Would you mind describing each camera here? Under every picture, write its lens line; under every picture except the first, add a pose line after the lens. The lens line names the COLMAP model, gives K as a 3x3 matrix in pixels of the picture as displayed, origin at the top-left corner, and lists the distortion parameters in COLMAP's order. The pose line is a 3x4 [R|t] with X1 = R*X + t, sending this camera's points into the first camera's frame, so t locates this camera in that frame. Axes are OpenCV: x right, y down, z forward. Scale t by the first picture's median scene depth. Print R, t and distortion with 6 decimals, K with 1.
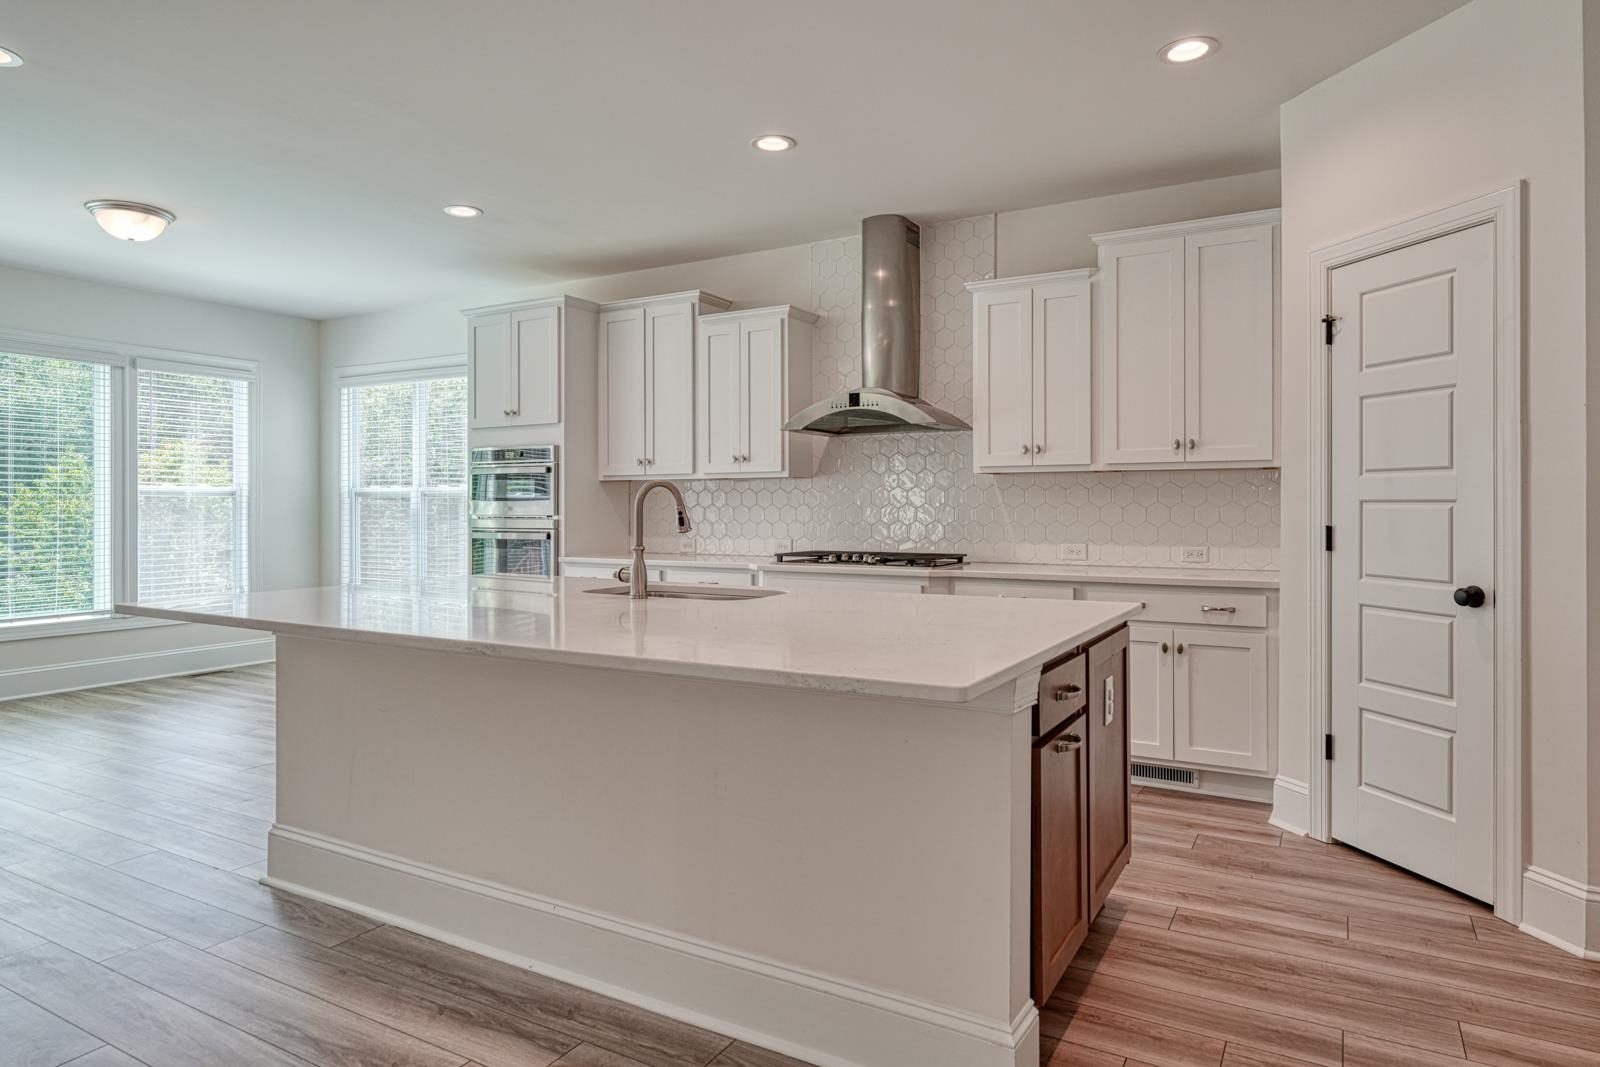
lens RADIAL K [[956.4, 0, 801.3], [0, 956.4, 523.8], [0, 0, 1]] dist [-0.001125, 0.000634]
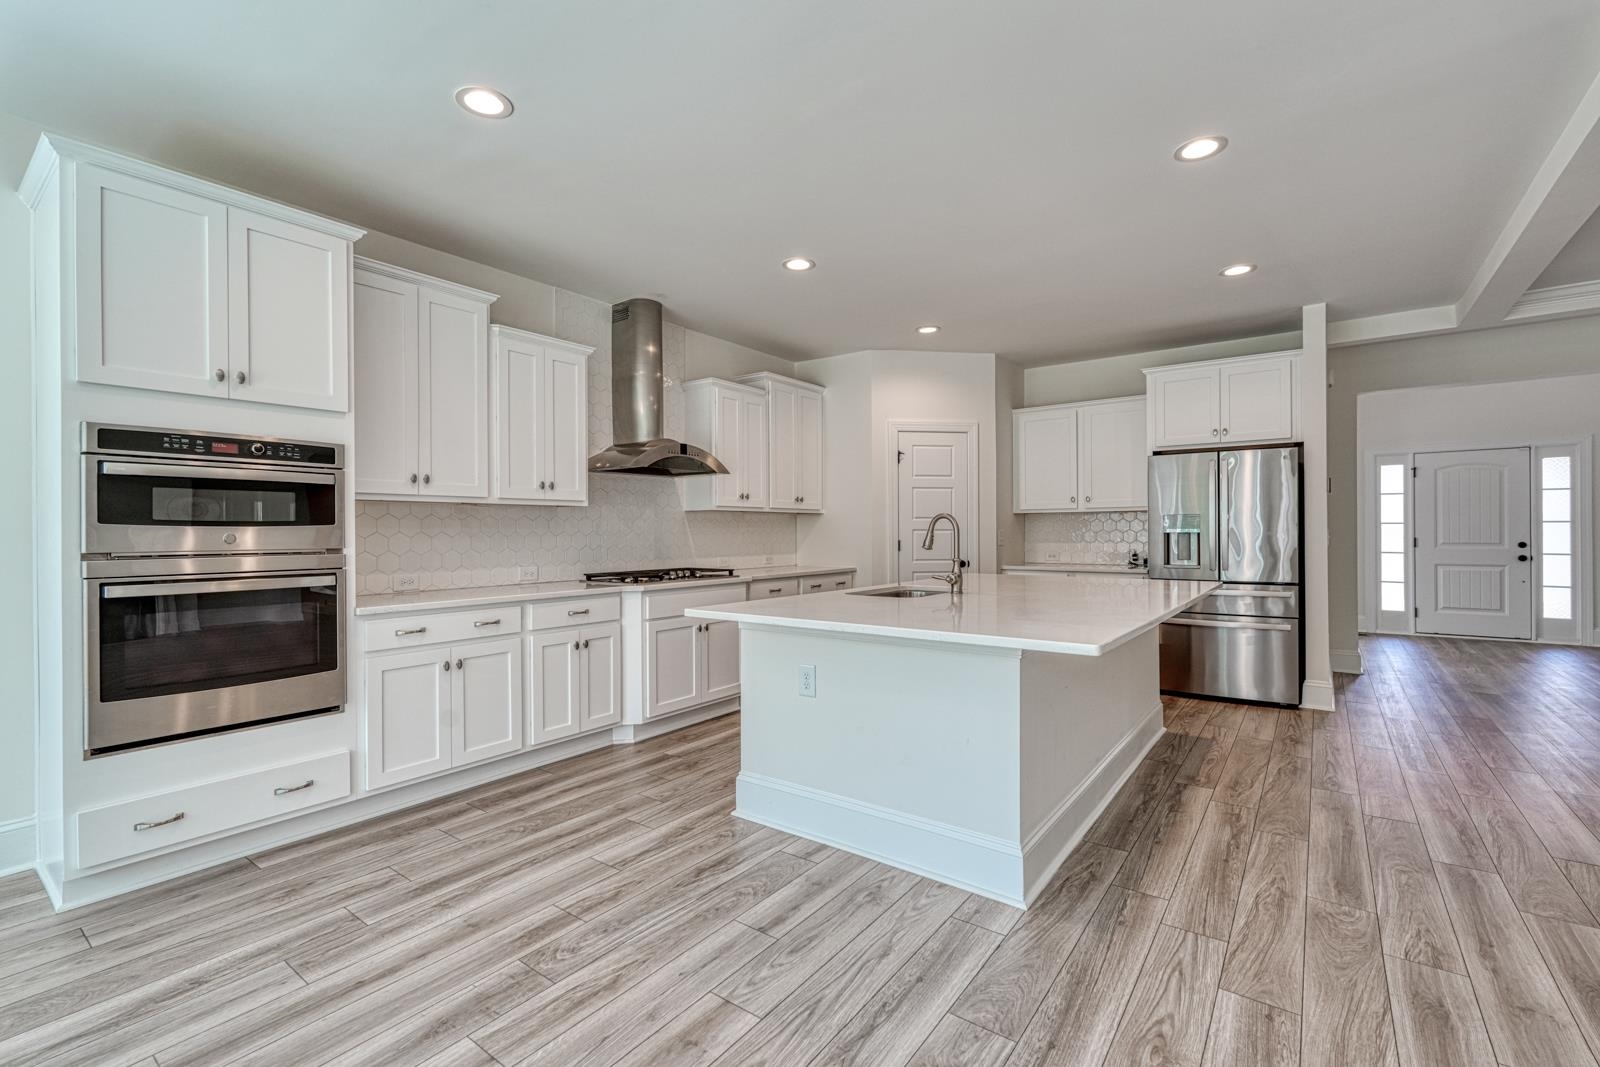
lens RADIAL K [[700.0, 0, 801.8], [0, 700.0, 532.3], [0, 0, 1]] dist [0.002582, 0.000056]
pose [[0.118941, -0.000388, 0.992901, -0.809962], [0.025046, 0.999683, -0.002610, -0.012067], [-0.992585, 0.025179, 0.118913, 0.700307]]
